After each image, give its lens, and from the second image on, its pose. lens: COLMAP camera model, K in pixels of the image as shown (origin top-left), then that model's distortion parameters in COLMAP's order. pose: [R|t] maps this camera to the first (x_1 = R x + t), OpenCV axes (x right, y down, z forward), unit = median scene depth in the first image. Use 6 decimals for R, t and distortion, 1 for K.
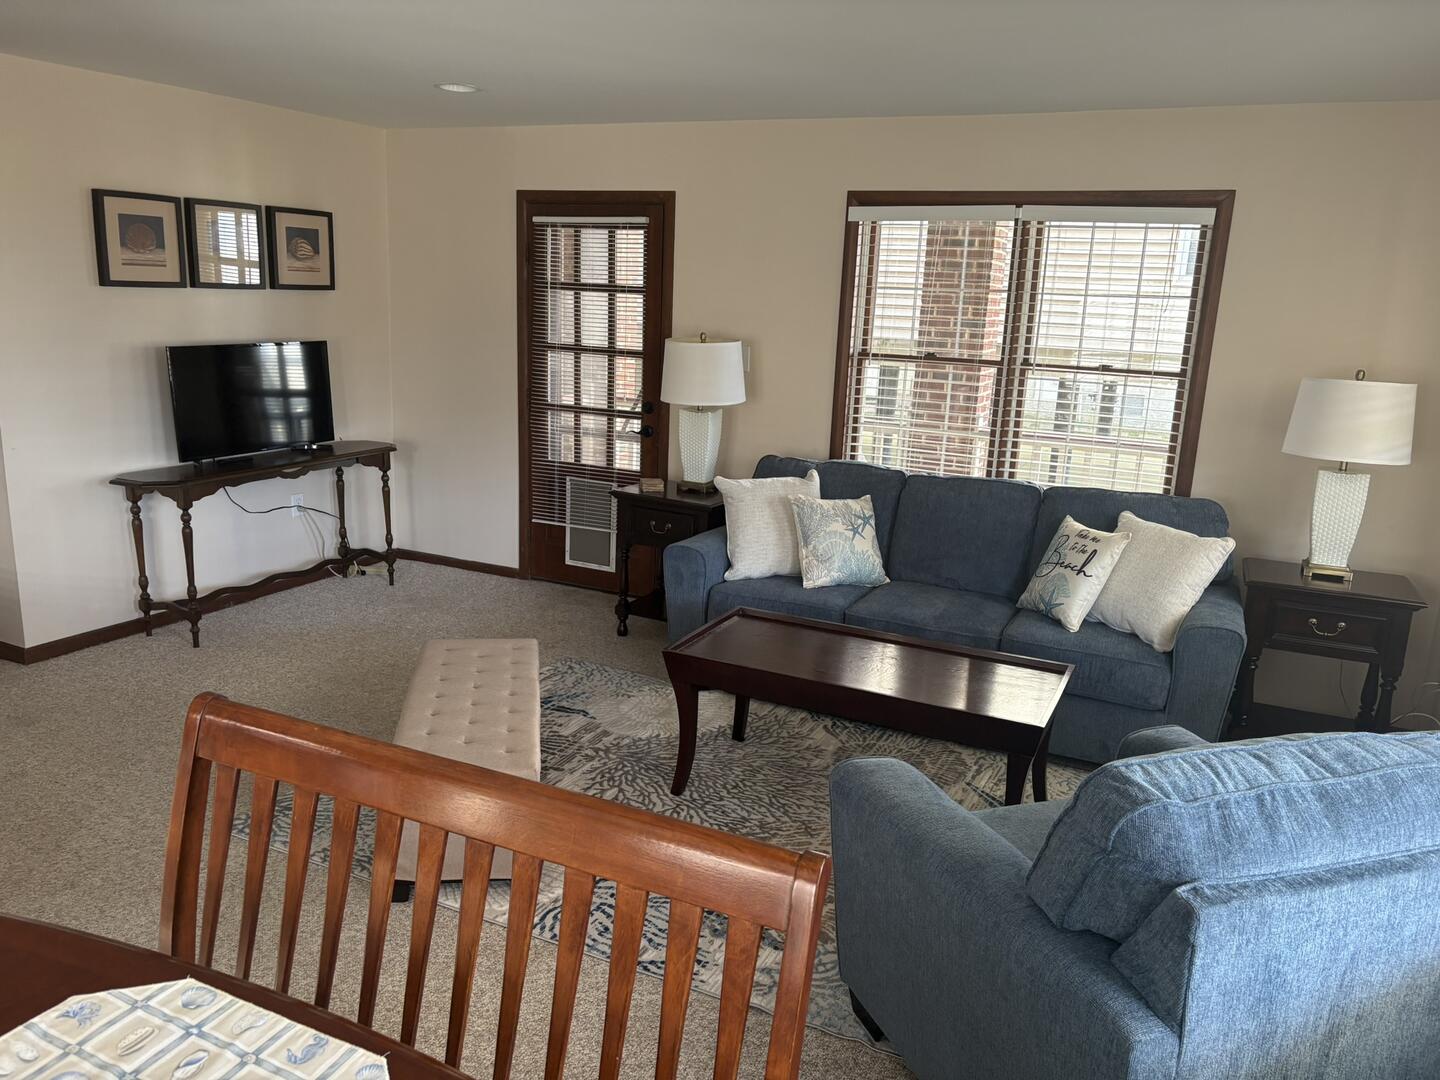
lens RADIAL K [[1096.1, 0, 720.0], [0, 1096.1, 540.0], [0, 0, 1]] dist [0.122761, -0.194309]
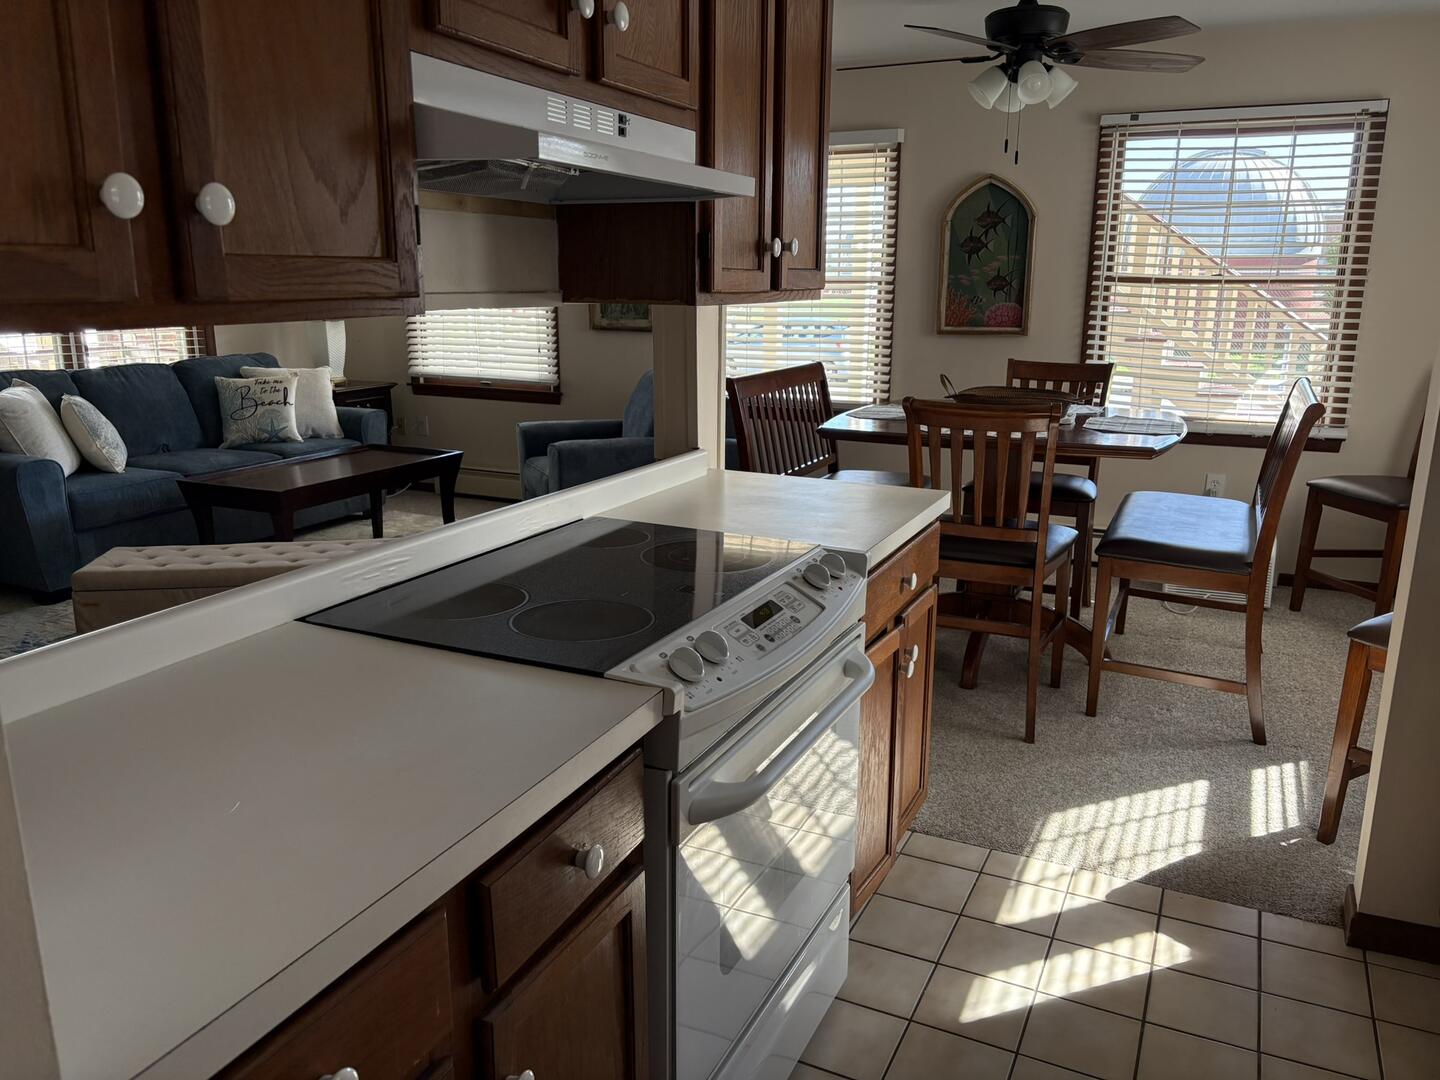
lens RADIAL K [[1076.9, 0, 752.3], [0, 1076.9, 577.6], [0, 0, 1]] dist [0.055848, -0.054200]
pose [[-0.030744, -0.311645, 0.949701, -0.996335], [0.204932, 0.928000, 0.311158, -0.069816], [-0.978293, 0.204190, 0.035336, 0.331119]]
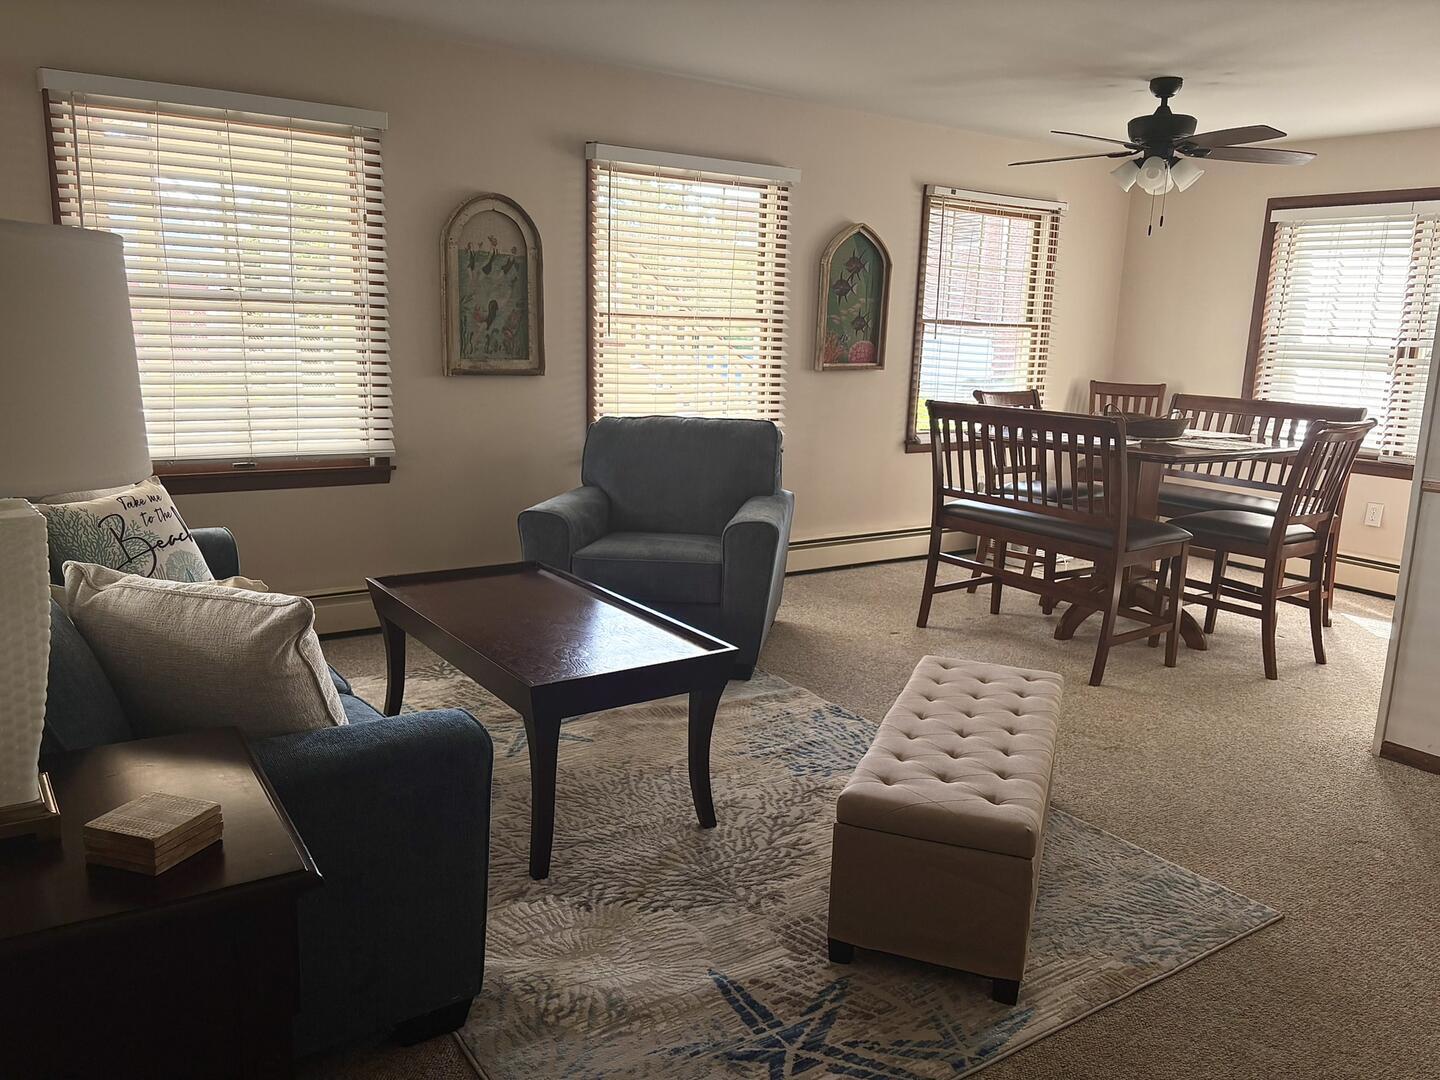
lens RADIAL K [[1096.1, 0, 720.0], [0, 1096.1, 540.0], [0, 0, 1]] dist [0.122761, -0.194309]
pose [[-0.868530, -0.175756, 0.463427, -0.307508], [0.027977, 0.916140, 0.399881, -0.235662], [-0.494846, 0.360274, -0.790778, 1.243274]]
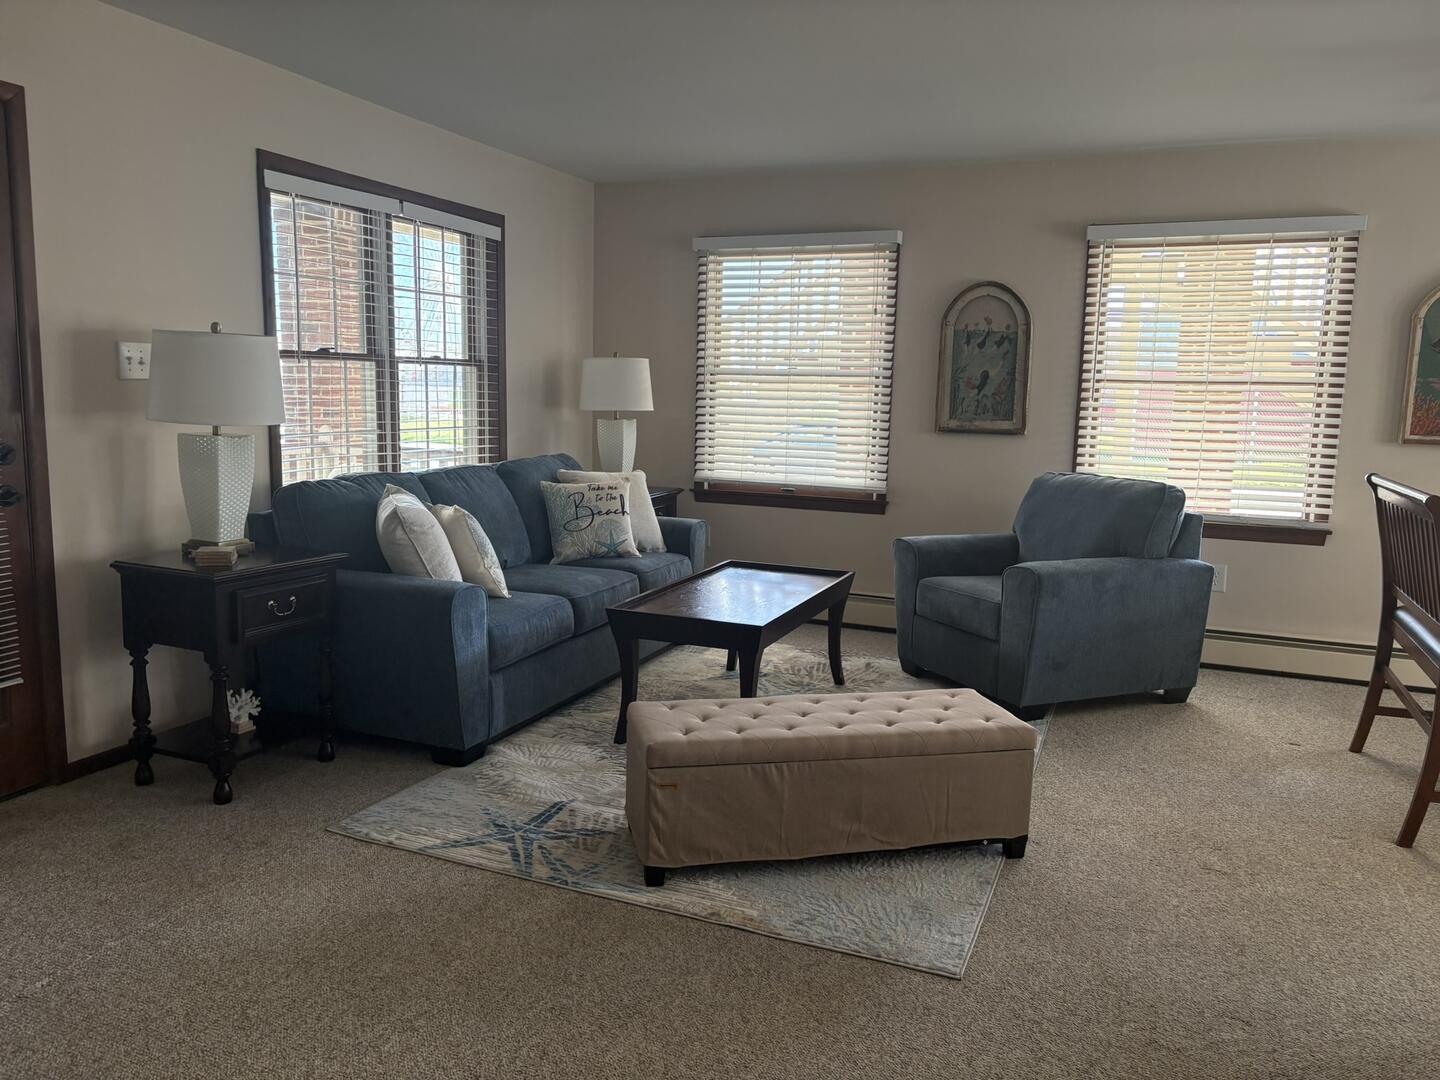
lens RADIAL K [[1096.1, 0, 720.0], [0, 1096.1, 540.0], [0, 0, 1]] dist [0.122761, -0.194309]
pose [[-0.056784, -0.197462, 0.978665, -0.809589], [0.186777, 0.960839, 0.204702, -0.157782], [-0.980760, 0.194415, -0.017679, 0.795339]]
